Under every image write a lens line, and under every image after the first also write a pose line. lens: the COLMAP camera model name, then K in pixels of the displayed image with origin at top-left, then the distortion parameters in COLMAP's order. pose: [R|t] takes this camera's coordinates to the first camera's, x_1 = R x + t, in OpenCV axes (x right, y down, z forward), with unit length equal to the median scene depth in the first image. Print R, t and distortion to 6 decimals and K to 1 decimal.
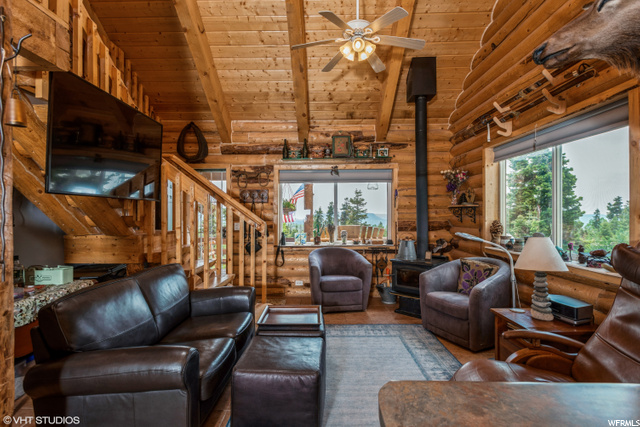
lens RADIAL K [[312.6, 0, 322.6], [0, 312.6, 213.9], [0, 0, 1]] dist [0.000540, -0.001639]
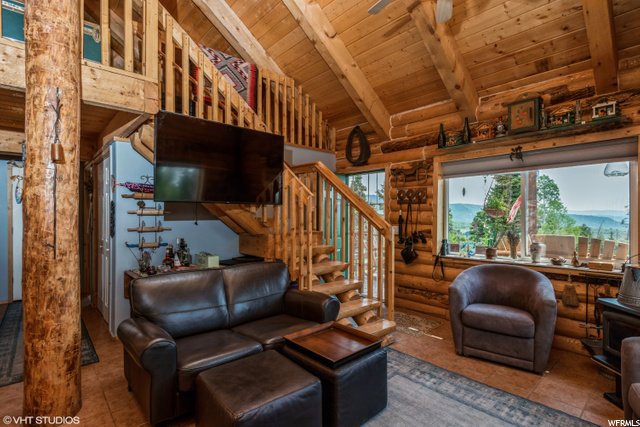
lens RADIAL K [[312.6, 0, 320.6], [0, 312.6, 214.6], [0, 0, 1]] dist [0.000540, -0.001639]
pose [[0.675193, 0.002543, -0.737637, 0.256664], [-0.003156, 0.999995, 0.000558, -0.004378], [0.737635, 0.001951, 0.675197, 0.222853]]
